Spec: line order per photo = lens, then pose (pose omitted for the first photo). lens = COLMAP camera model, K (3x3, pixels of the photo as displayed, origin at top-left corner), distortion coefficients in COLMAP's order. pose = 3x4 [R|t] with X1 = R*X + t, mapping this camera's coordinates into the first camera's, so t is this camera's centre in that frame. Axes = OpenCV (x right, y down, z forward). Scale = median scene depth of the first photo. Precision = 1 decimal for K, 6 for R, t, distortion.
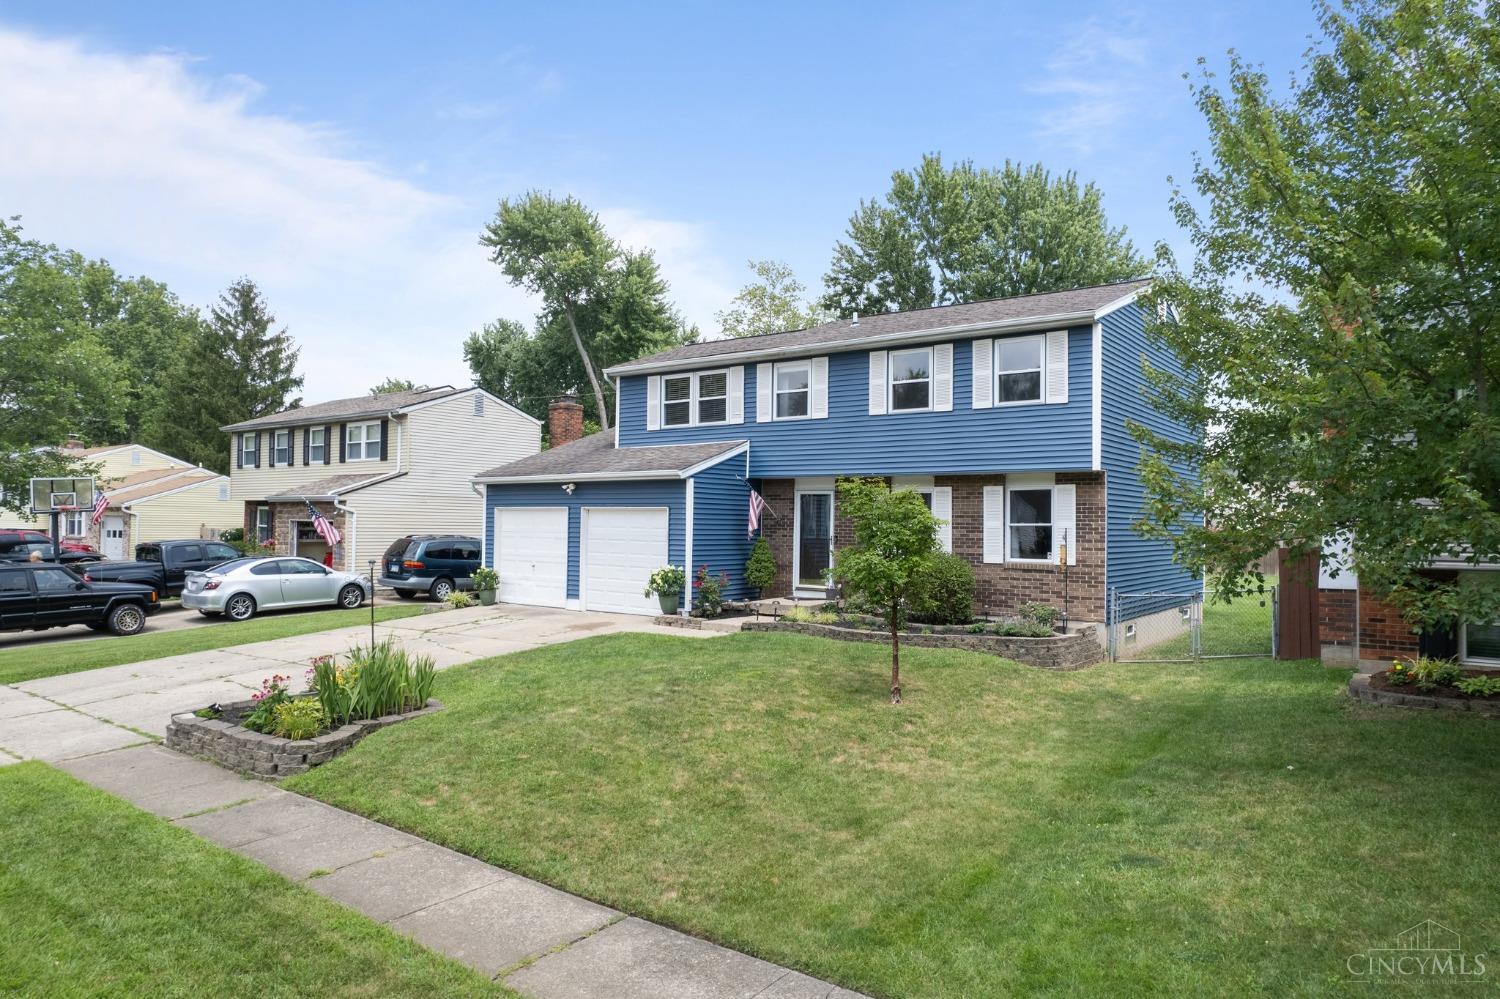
lens RADIAL K [[946.6, 0, 754.8], [0, 946.6, 505.0], [0, 0, 1]] dist [-0.097737, 0.092975]
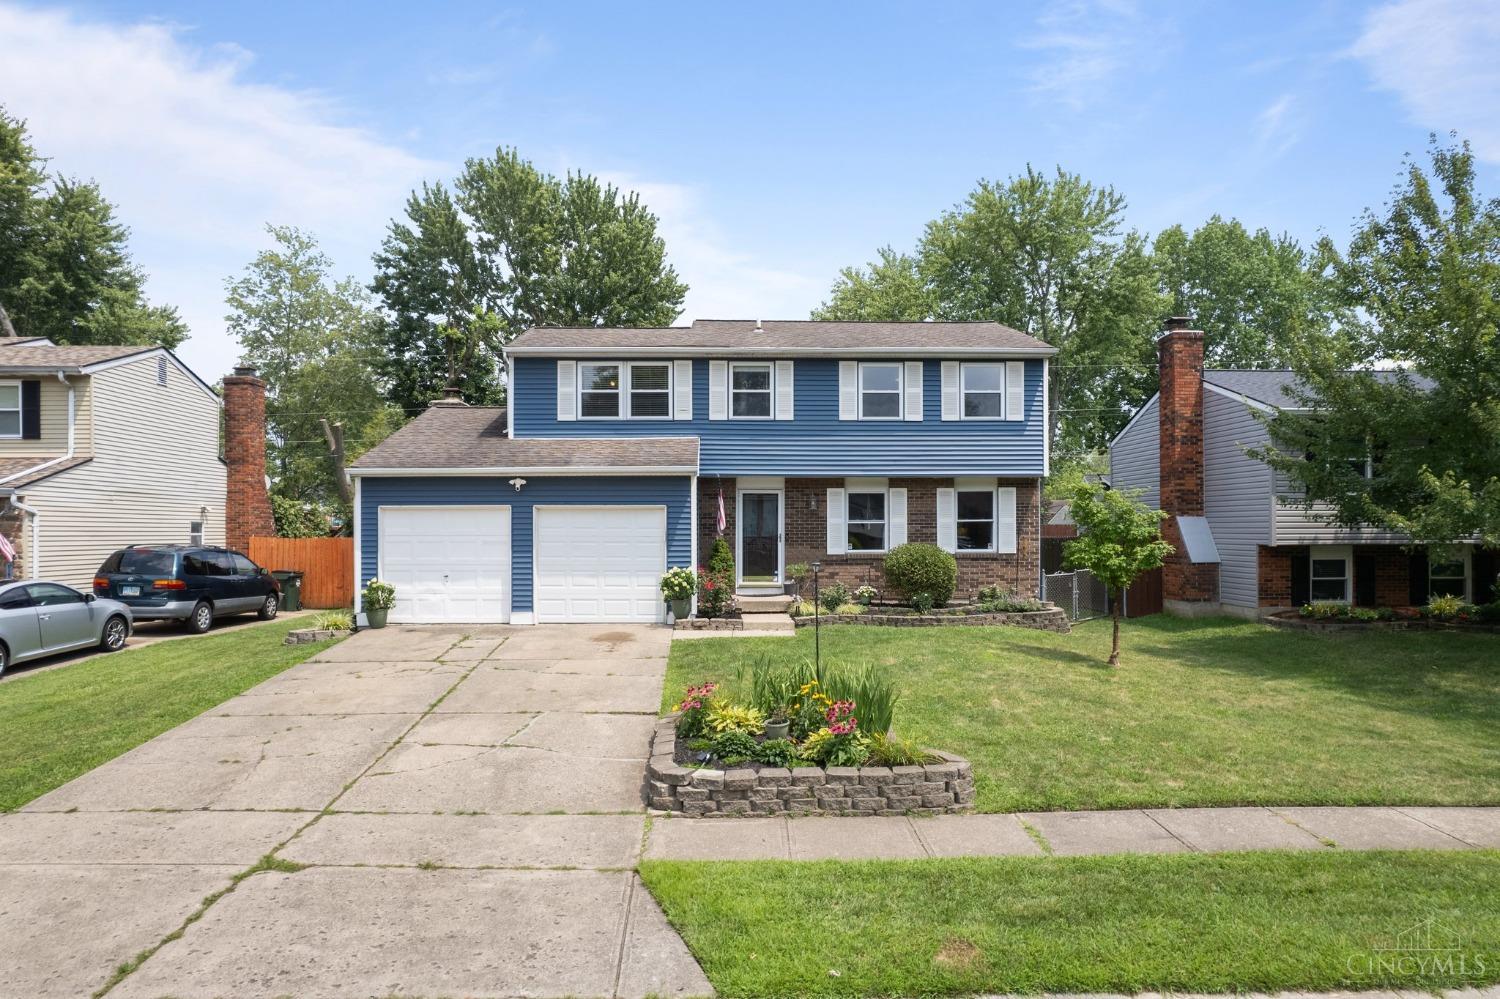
lens RADIAL K [[946.6, 0, 754.8], [0, 946.6, 505.0], [0, 0, 1]] dist [-0.097737, 0.092975]
pose [[0.795889, 0.002578, 0.605437, -0.550475], [-0.000989, 0.999995, -0.002958, 0.004208], [-0.605442, 0.001756, 0.795887, 0.184753]]
